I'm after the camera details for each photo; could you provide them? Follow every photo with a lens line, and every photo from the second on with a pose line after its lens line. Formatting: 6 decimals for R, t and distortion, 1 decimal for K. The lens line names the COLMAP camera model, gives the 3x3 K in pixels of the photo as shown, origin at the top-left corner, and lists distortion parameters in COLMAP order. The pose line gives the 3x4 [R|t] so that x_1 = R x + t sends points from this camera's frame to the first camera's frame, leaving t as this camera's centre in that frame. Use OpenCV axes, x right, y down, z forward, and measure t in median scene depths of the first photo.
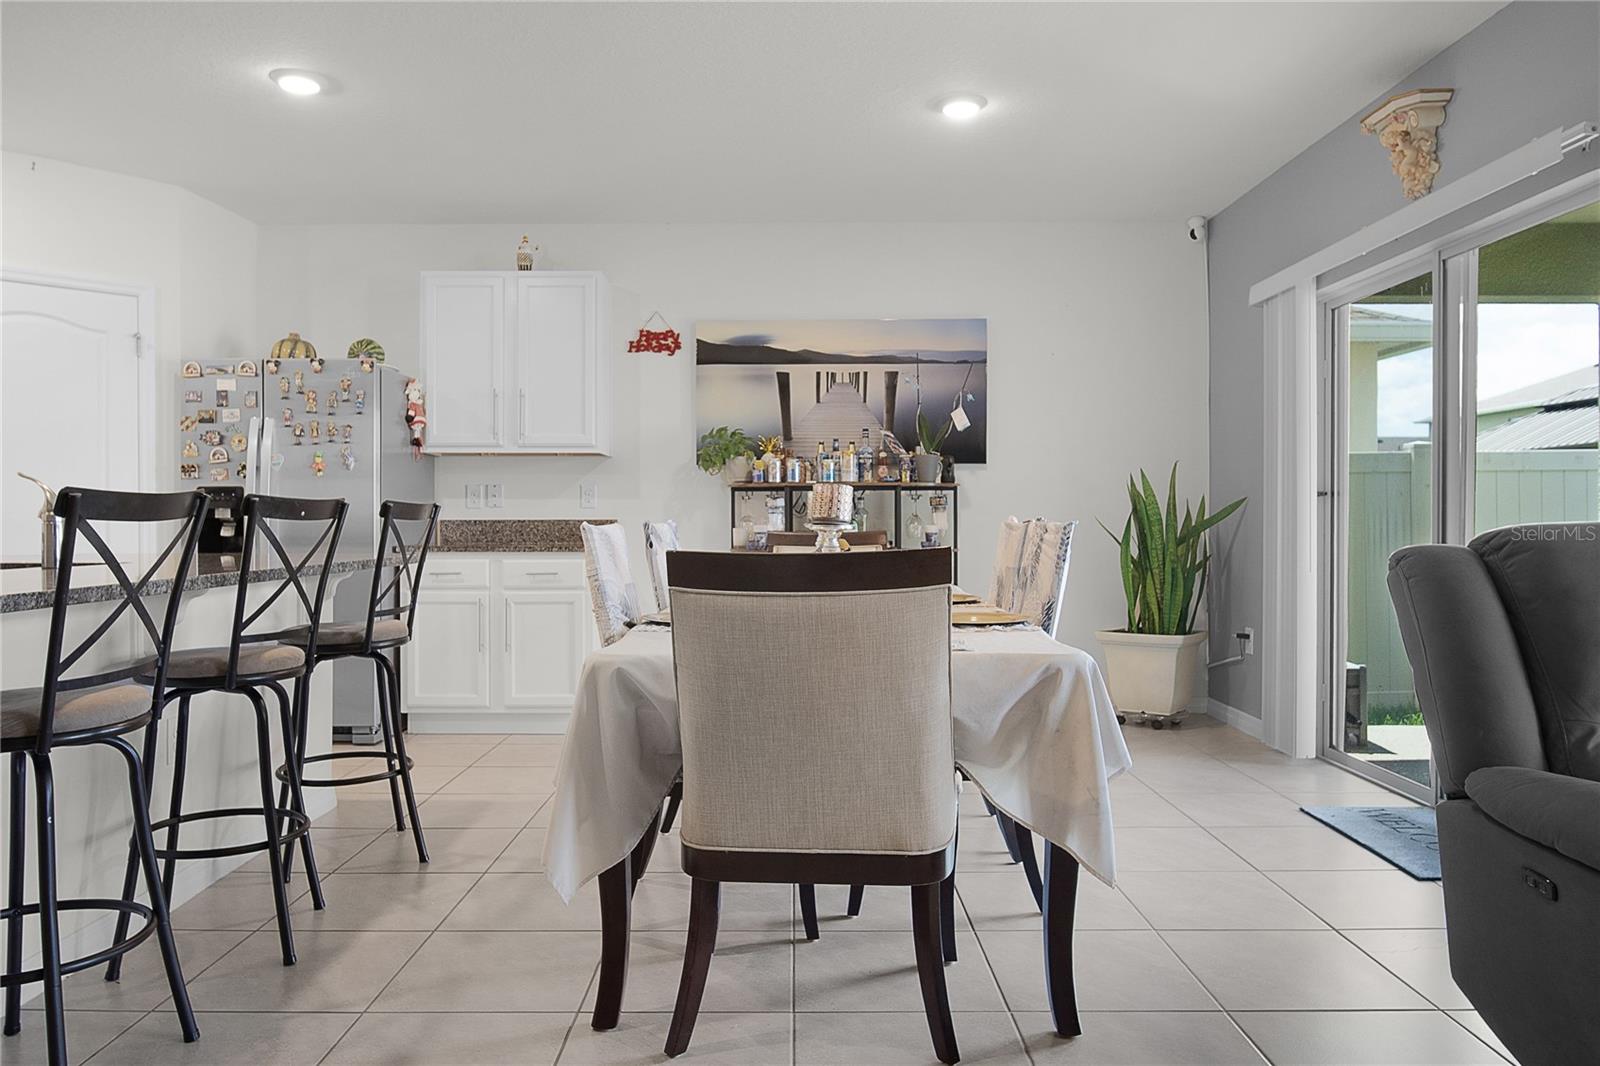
lens RADIAL K [[1089.6, 0, 787.2], [0, 1089.6, 524.8], [0, 0, 1]] dist [-0.010843, -0.000003]
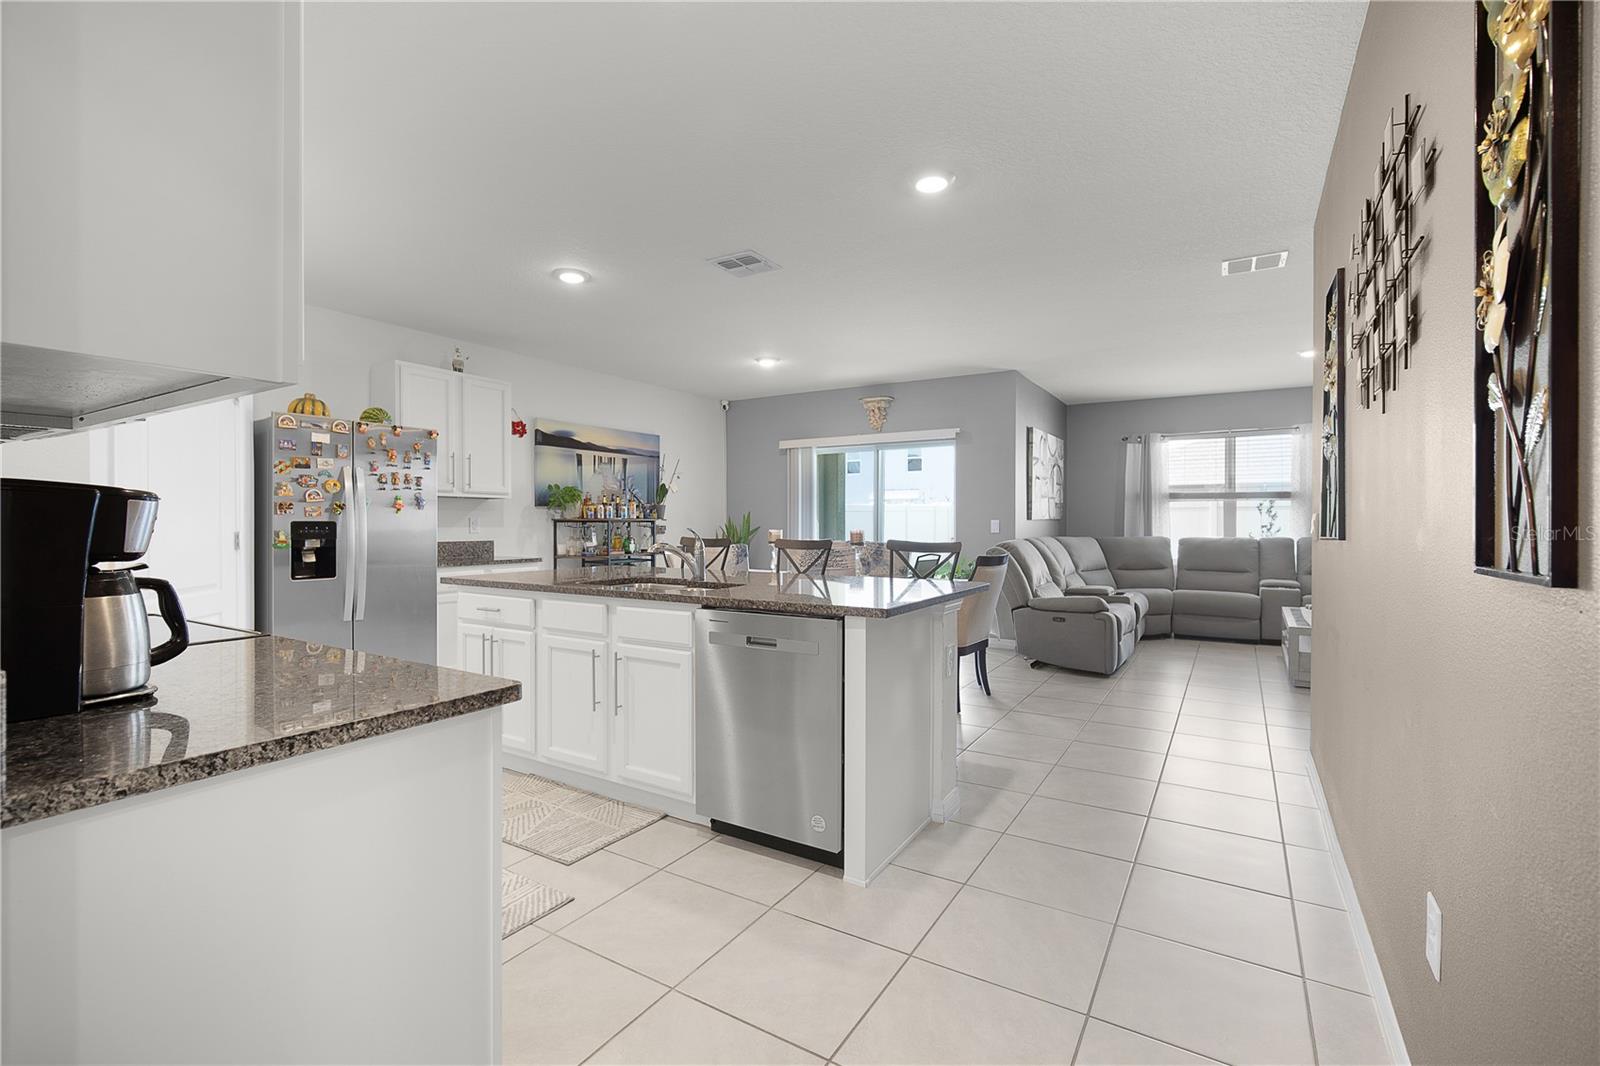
lens RADIAL K [[712.1, 0, 792.4], [0, 712.1, 524.4], [0, 0, 1]] dist [-0.009921, 0.001704]
pose [[0.524559, -0.001204, 0.851373, -0.907687], [0.003637, 0.999993, -0.000827, -0.029001], [-0.851366, 0.003530, 0.524560, 0.130981]]
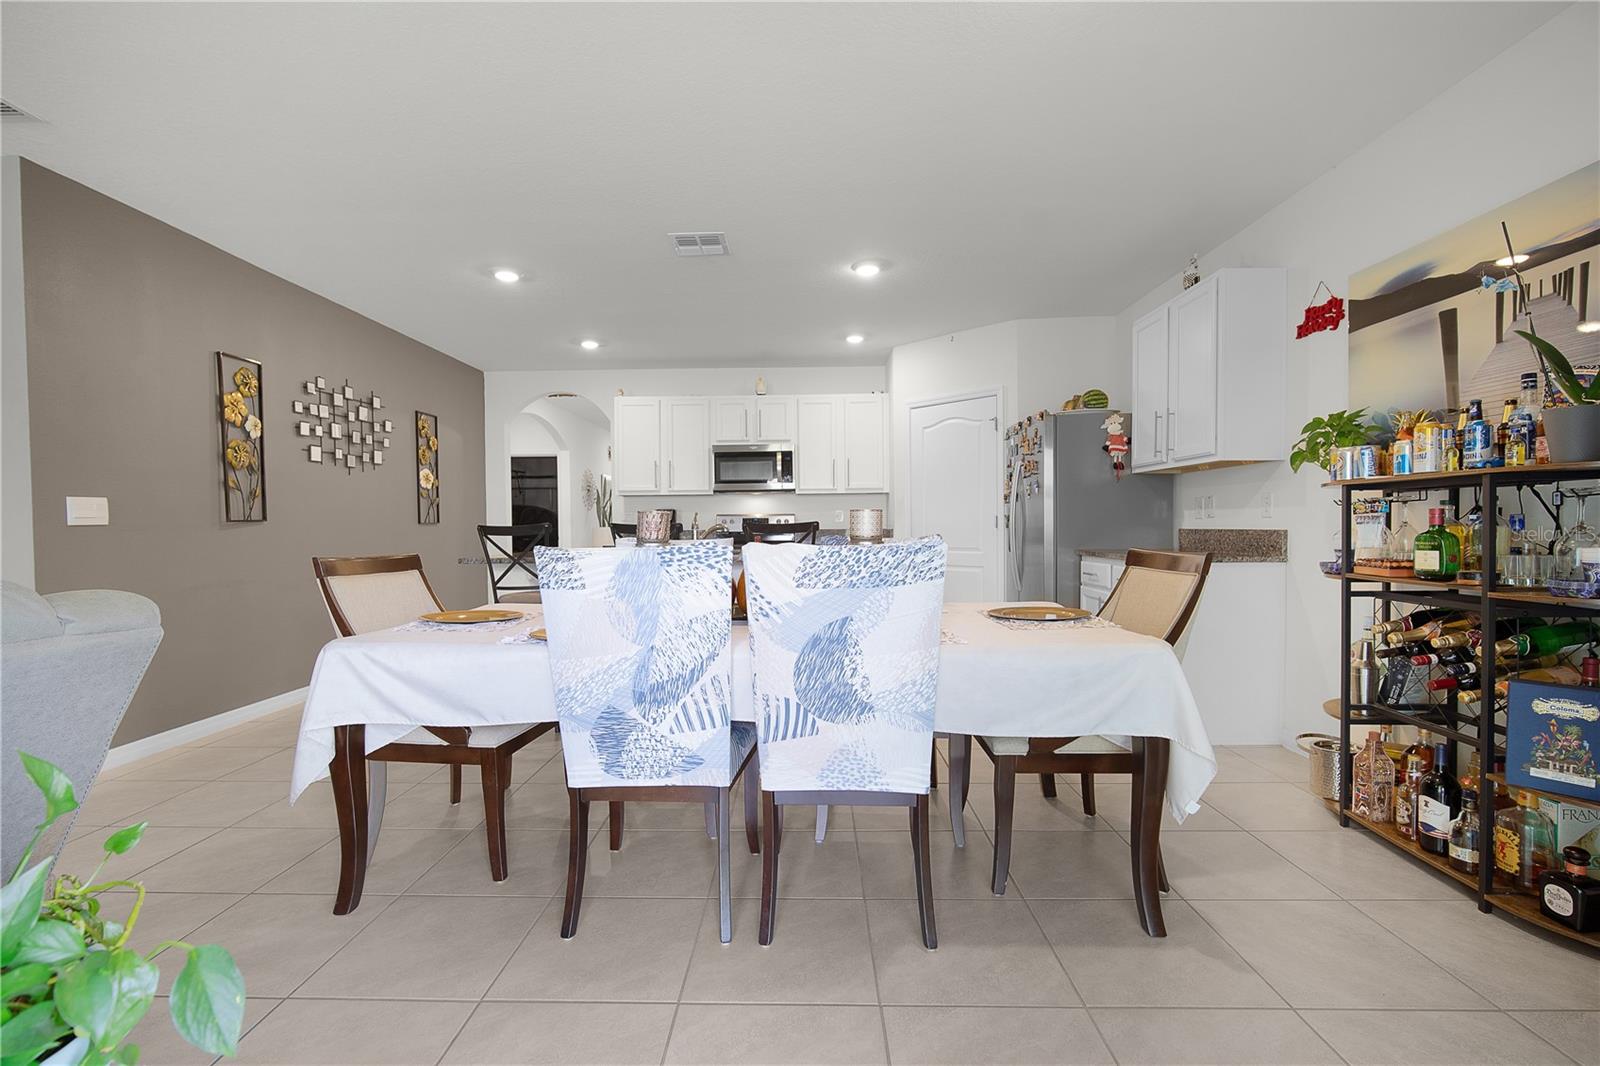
lens RADIAL K [[705.7, 0, 782.0], [0, 705.7, 543.7], [0, 0, 1]] dist [-0.013767, 0.004549]
pose [[-0.027438, 0.026953, -0.999260, 0.501998], [0.002232, 0.999636, 0.026902, -0.011018], [0.999621, -0.001492, -0.027488, 0.692326]]
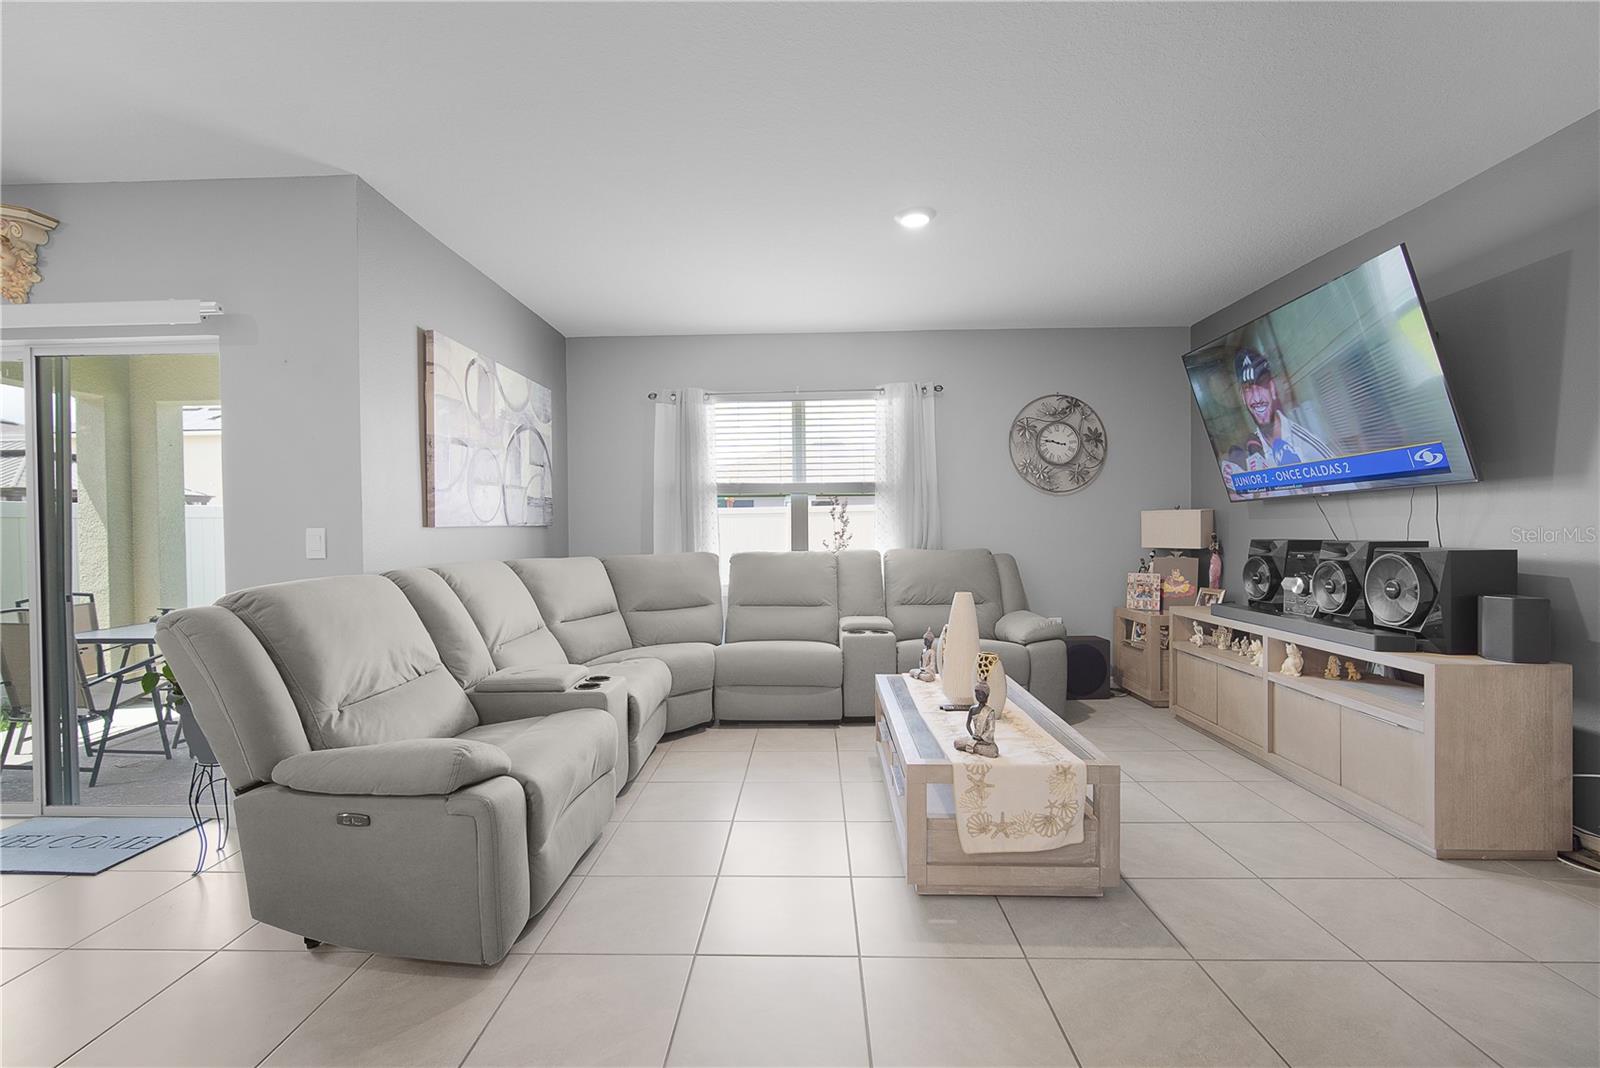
lens RADIAL K [[716.1, 0, 792.0], [0, 716.1, 533.0], [0, 0, 1]] dist [-0.015476, 0.005167]
pose [[0.022232, -0.003421, 0.999747, -0.118060], [0.016886, 0.999853, 0.003046, -0.028899], [-0.999610, 0.016814, 0.022286, 0.118153]]
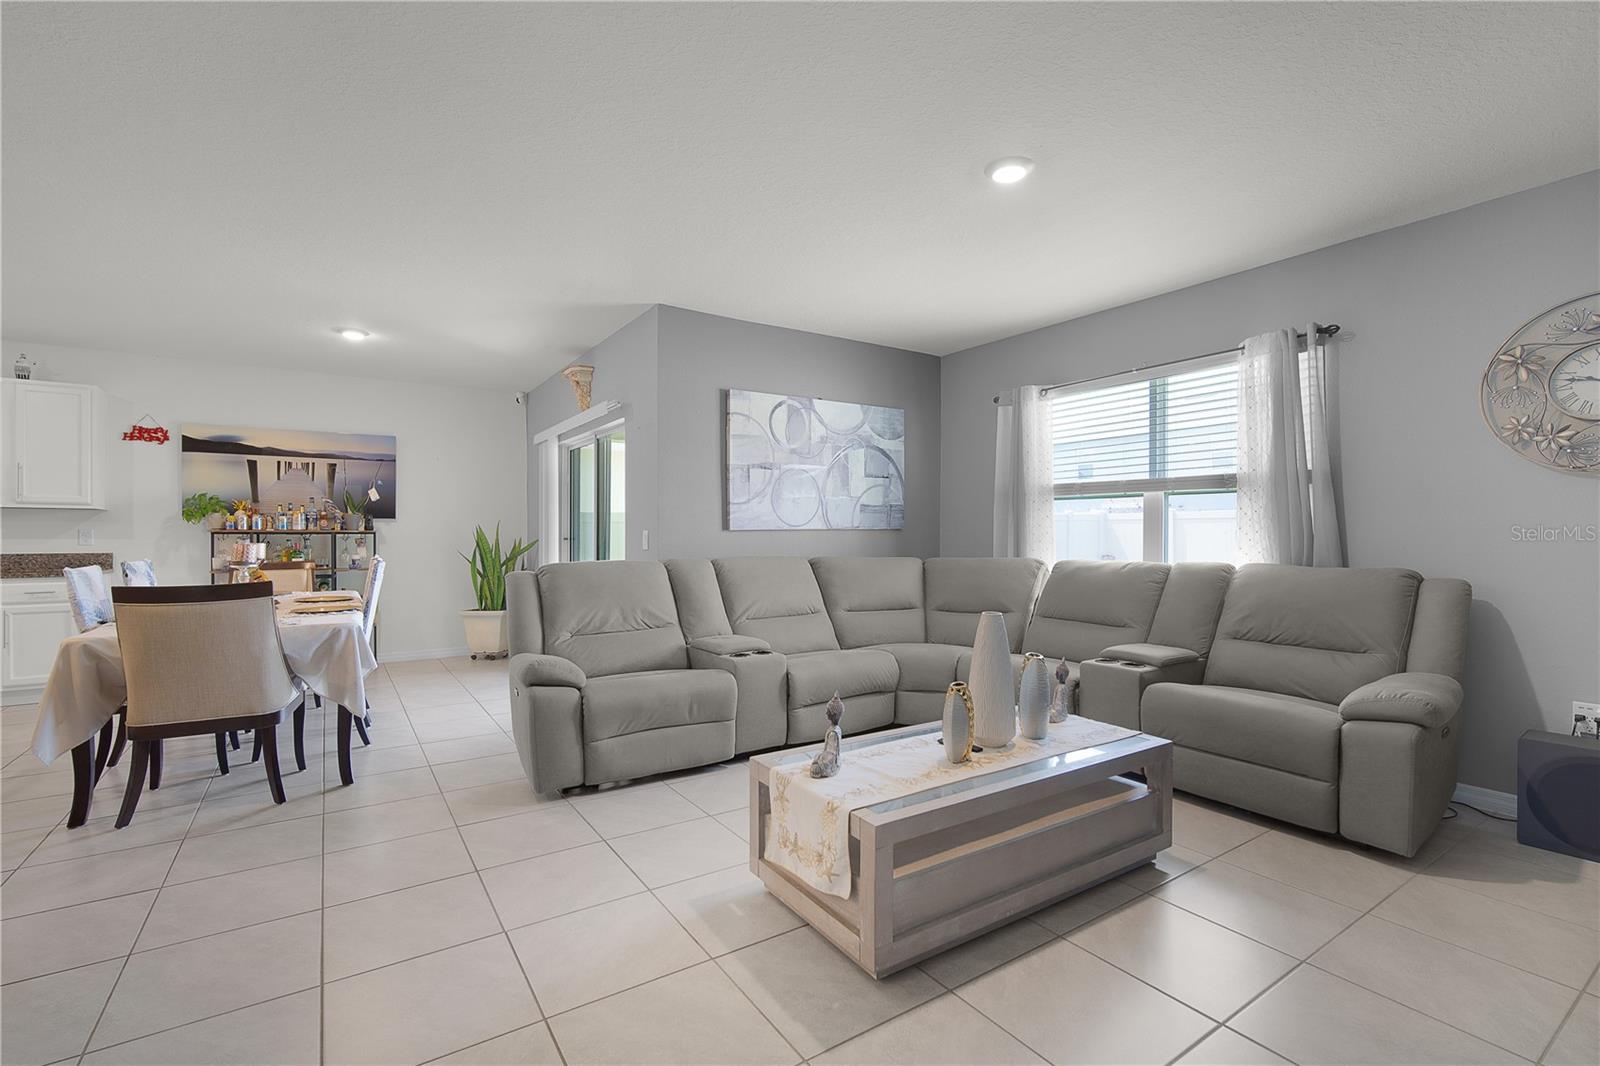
lens RADIAL K [[714.6, 0, 789.8], [0, 714.6, 538.1], [0, 0, 1]] dist [-0.011952, 0.004954]
pose [[0.834150, -0.000778, 0.551536, 0.090863], [0.001123, 0.999999, -0.000287, -0.027277], [-0.551536, 0.000858, 0.834151, -0.354310]]
